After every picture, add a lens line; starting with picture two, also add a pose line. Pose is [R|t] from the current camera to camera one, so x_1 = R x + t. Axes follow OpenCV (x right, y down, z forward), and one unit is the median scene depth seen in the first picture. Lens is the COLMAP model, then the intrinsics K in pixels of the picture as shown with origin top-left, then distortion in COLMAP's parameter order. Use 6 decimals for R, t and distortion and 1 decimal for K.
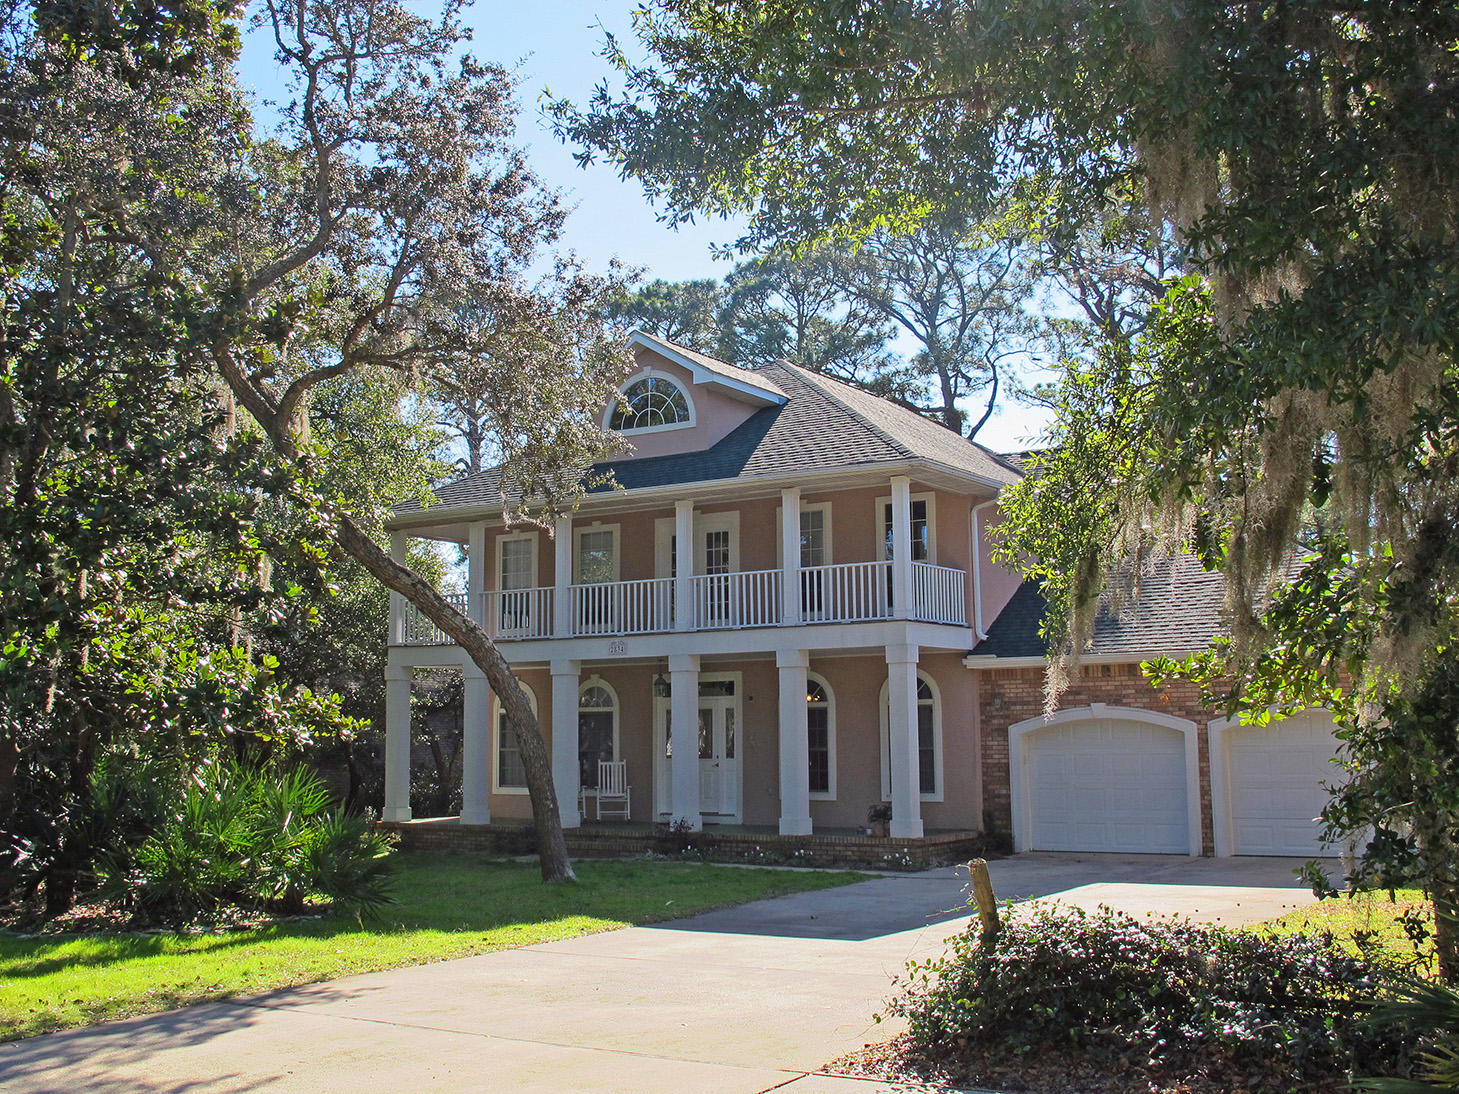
lens RADIAL K [[1562.8, 0, 729.5], [0, 1562.8, 547.0], [0, 0, 1]] dist [-0.004874, -0.002441]
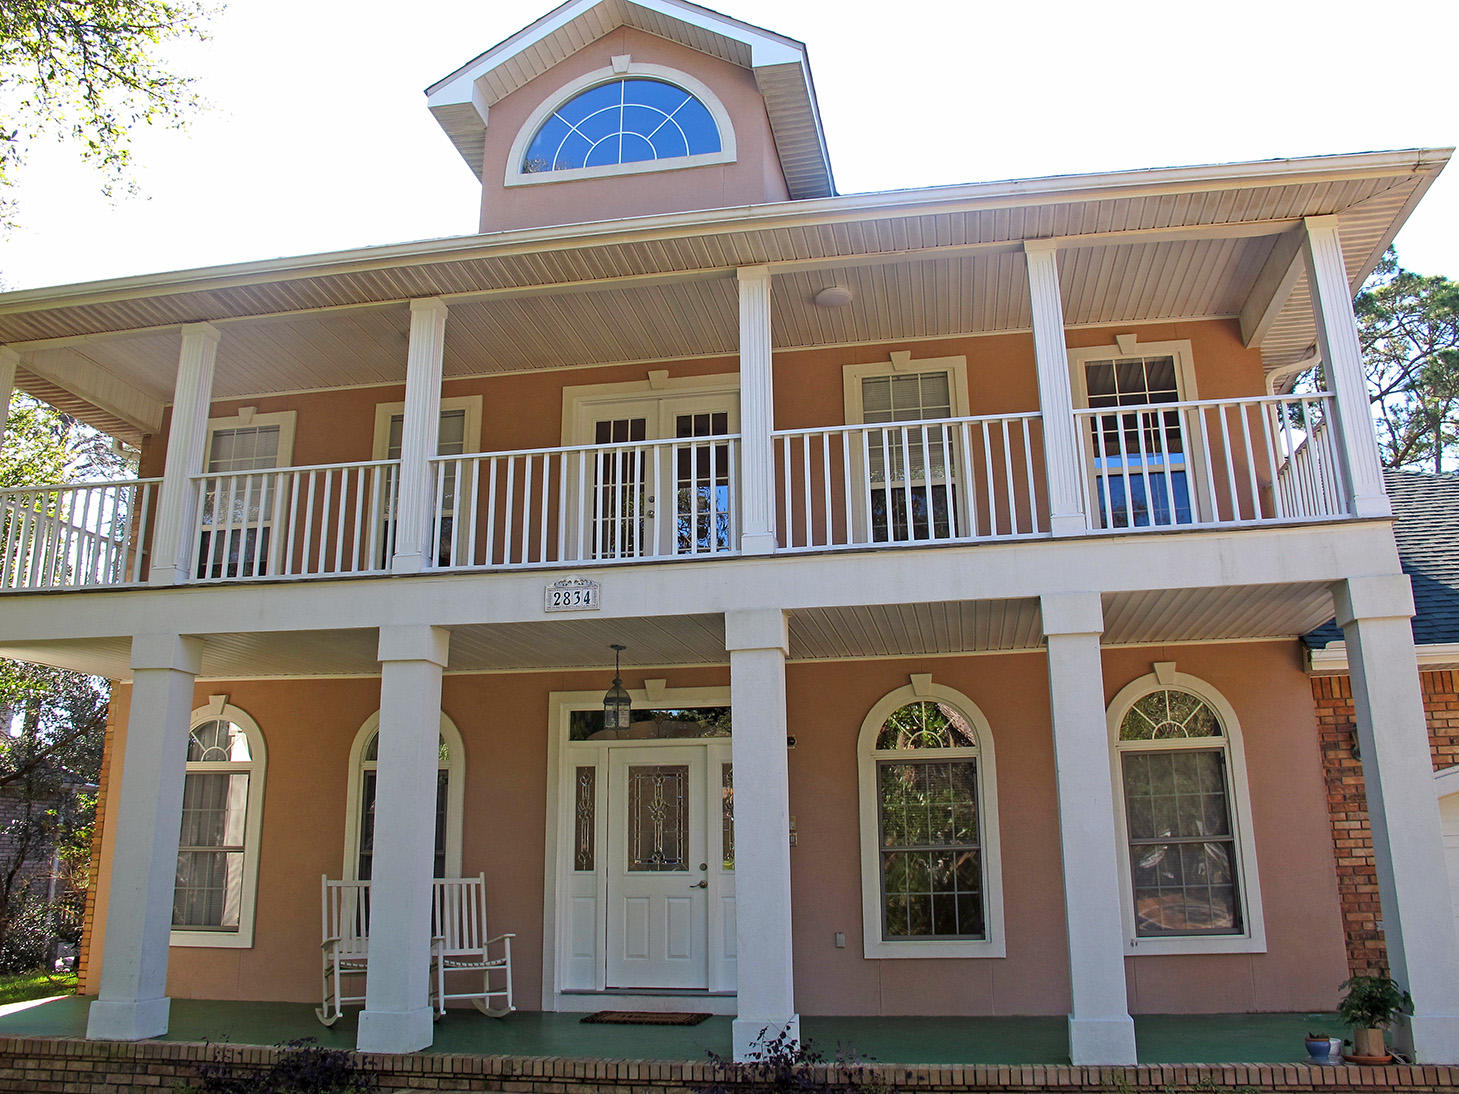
lens RADIAL K [[1191.1, 0, 730.0], [0, 1191.1, 496.8], [0, 0, 1]] dist [-0.110281, 0.073410]
pose [[0.927637, 0.102220, 0.359221, -0.140474], [-0.038355, 0.982805, -0.180621, 0.089025], [-0.371507, 0.153773, 0.915607, 0.664060]]
